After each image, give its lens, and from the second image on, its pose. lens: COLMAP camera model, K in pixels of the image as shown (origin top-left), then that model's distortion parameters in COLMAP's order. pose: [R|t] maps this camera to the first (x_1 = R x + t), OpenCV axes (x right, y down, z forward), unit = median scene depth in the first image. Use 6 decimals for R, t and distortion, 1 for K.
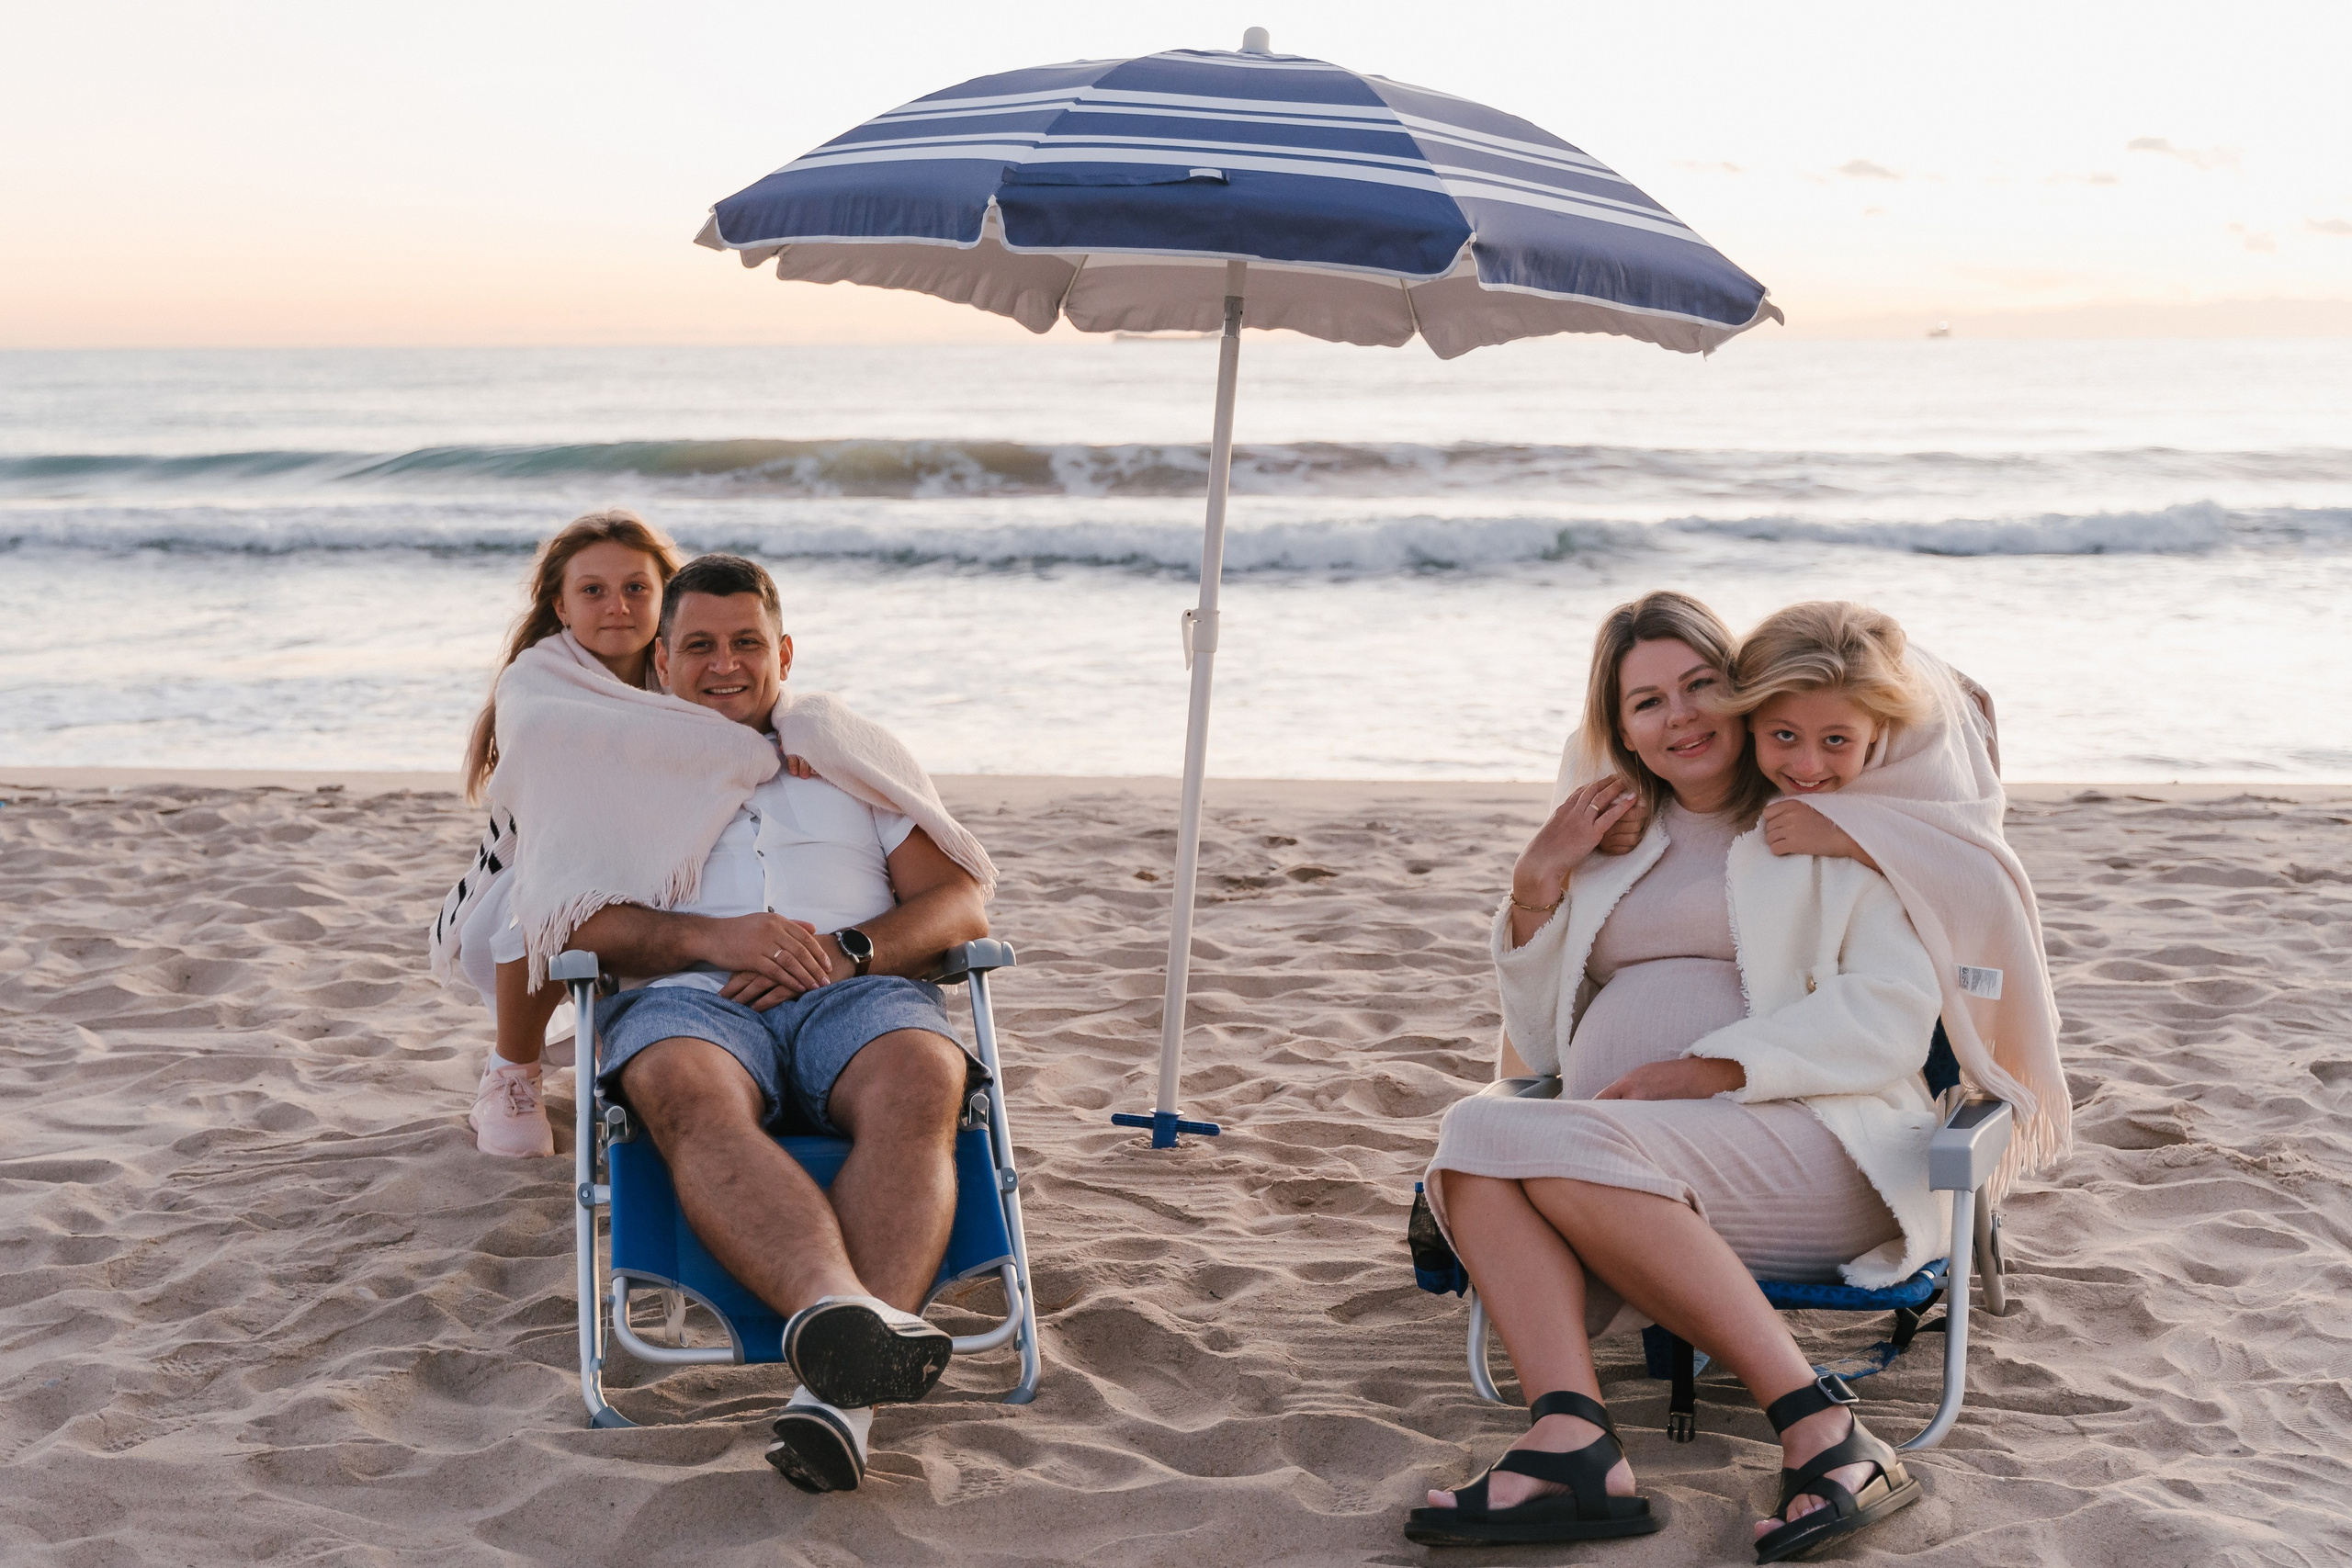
lens RADIAL K [[2996.1, 0, 1176.0], [0, 2996.1, 784.0], [0, 0, 1]] dist [0.005428, -0.014357]
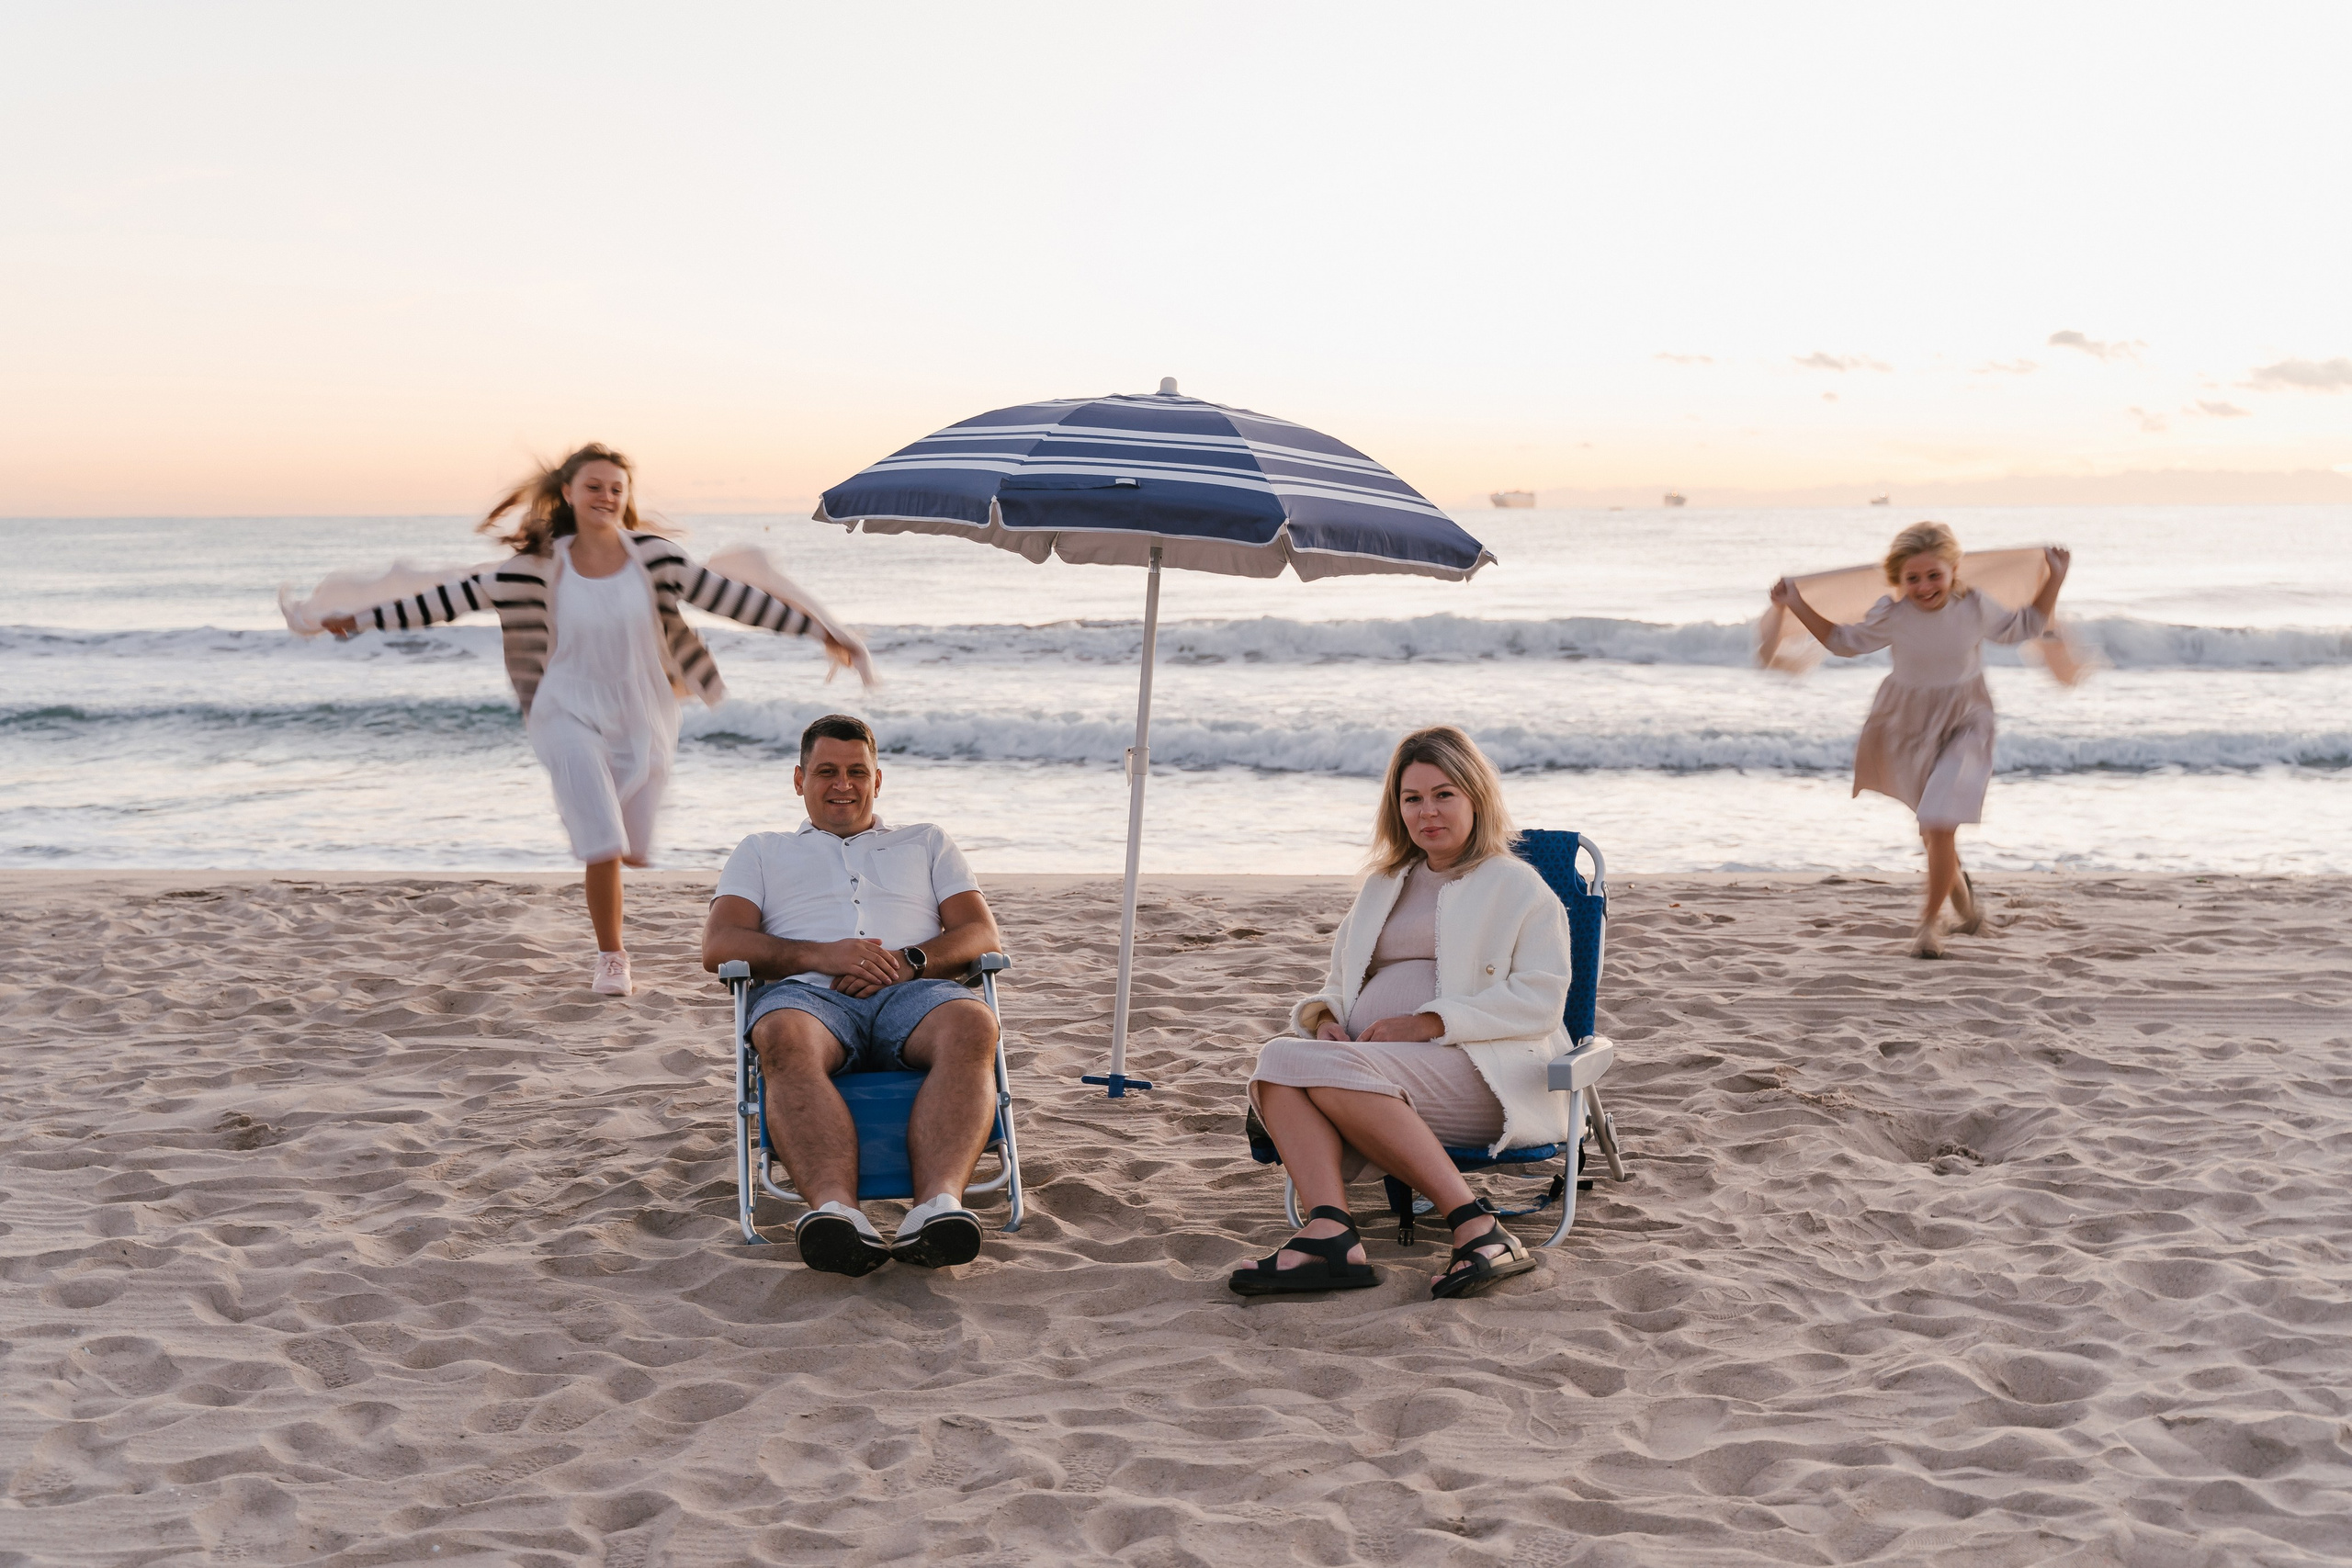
lens RADIAL K [[2867.0, 0, 1347.2], [0, 2867.0, 793.2], [0, 0, 1]] dist [-0.009956, -0.001922]
pose [[0.999456, -0.004062, 0.032729, 0.073122], [0.005367, 0.999191, -0.039860, 0.027162], [-0.032540, 0.040014, 0.998669, -0.517637]]
